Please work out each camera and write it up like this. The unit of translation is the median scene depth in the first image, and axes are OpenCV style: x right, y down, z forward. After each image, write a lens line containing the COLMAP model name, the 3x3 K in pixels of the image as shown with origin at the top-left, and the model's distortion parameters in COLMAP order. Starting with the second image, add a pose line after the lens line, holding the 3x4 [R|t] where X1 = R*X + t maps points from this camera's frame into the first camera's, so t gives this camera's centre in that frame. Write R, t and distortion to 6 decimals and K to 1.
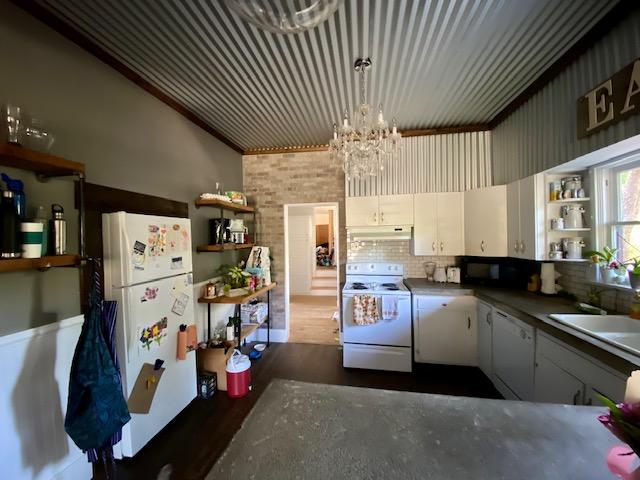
lens RADIAL K [[257.3, 0, 322.4], [0, 257.3, 240.8], [0, 0, 1]] dist [0.033429, -0.025225]
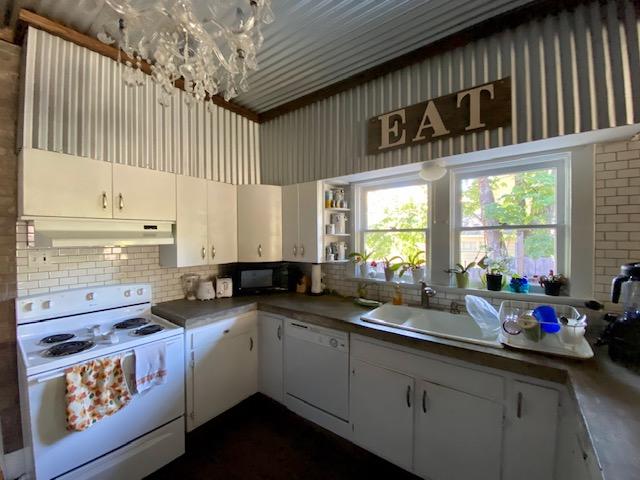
lens RADIAL K [[257.3, 0, 322.4], [0, 257.3, 240.8], [0, 0, 1]] dist [0.033429, -0.025225]
pose [[0.462146, 0.000580, 0.886804, -0.076723], [0.005014, 0.999982, -0.003268, -0.011197], [-0.886790, 0.005957, 0.462135, 0.482565]]
